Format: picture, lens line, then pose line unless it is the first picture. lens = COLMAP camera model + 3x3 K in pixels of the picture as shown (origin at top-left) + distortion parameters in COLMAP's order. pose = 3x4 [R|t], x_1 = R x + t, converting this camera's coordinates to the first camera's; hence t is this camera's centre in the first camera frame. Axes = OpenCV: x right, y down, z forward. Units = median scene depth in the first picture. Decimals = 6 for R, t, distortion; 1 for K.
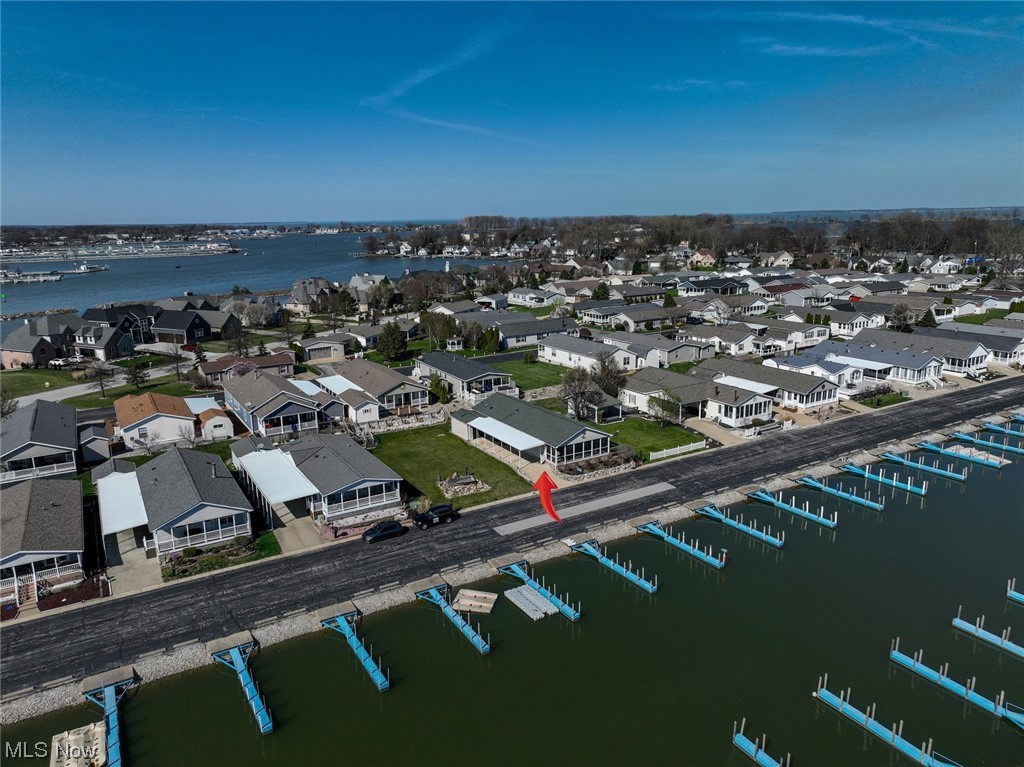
lens RADIAL K [[715.5, 0, 512.0], [0, 715.5, 383.5], [0, 0, 1]] dist [0.004737, -0.001894]
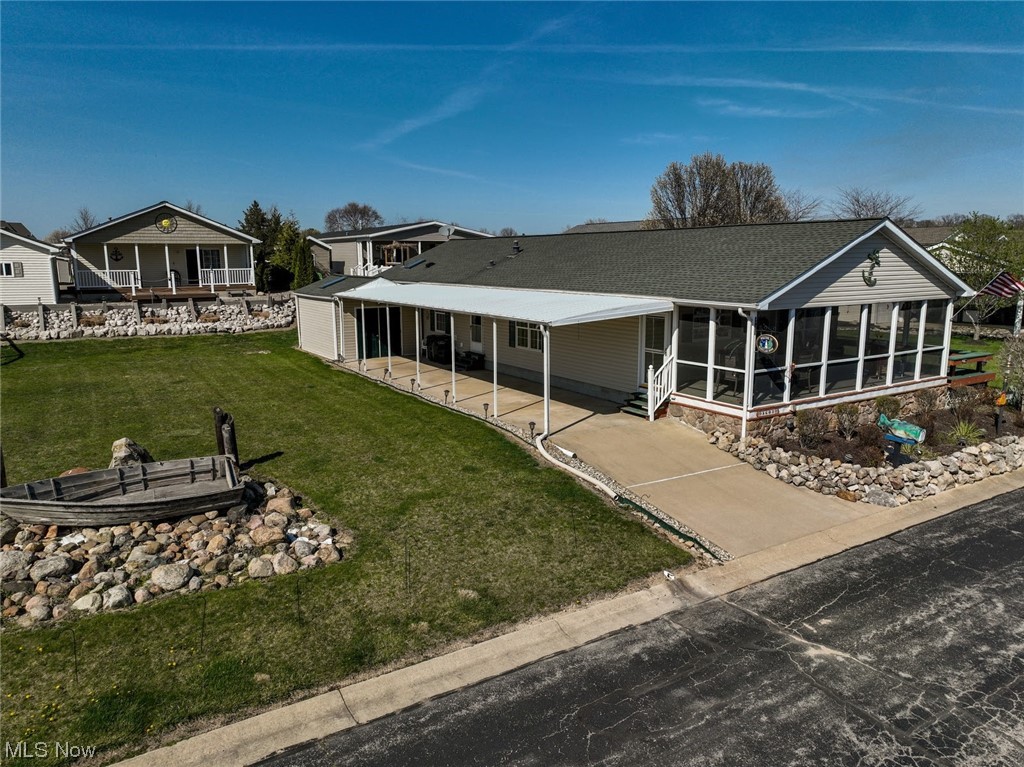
lens RADIAL K [[707.3, 0, 512.0], [0, 707.3, 383.5], [0, 0, 1]] dist [0.006420, 0.004498]
pose [[0.999578, 0.008931, 0.027648, -0.001962], [-0.007358, 0.998377, -0.056480, 0.089926], [-0.028108, 0.056252, 0.998021, 0.633568]]
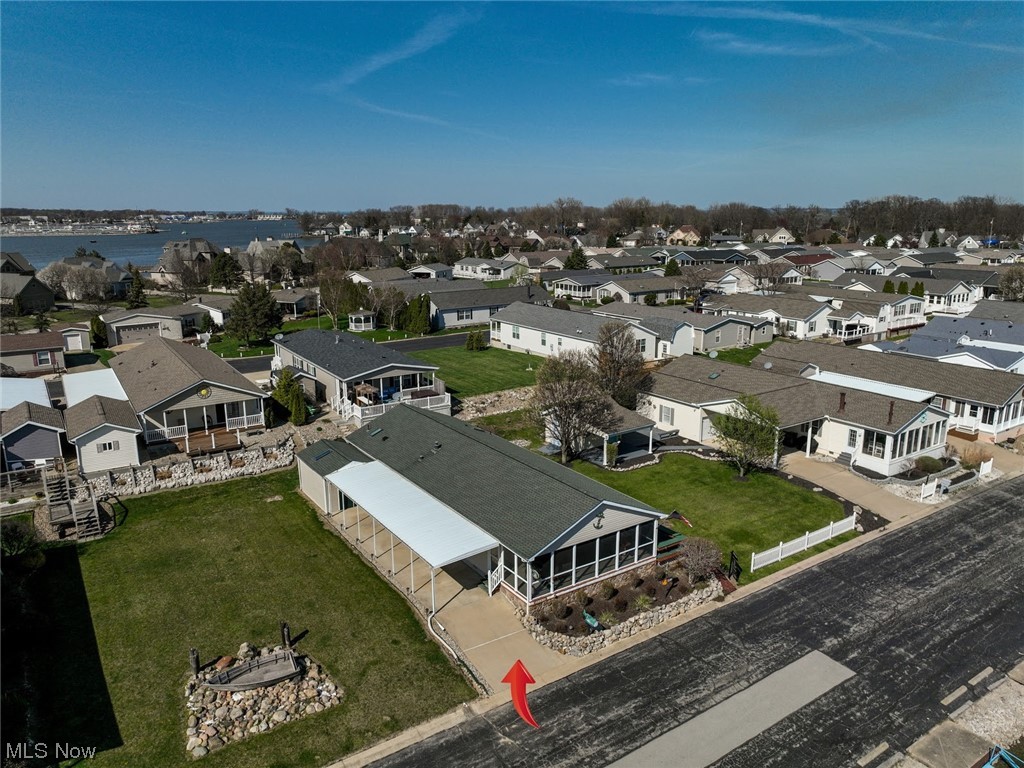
lens RADIAL K [[715.5, 0, 512.0], [0, 715.5, 384.0], [0, 0, 1]] dist [0.004737, -0.001894]
pose [[0.998184, 0.001546, 0.060225, 0.022757], [-0.001879, 0.999983, 0.005463, -0.003621], [-0.060216, -0.005566, 0.998170, 0.477965]]
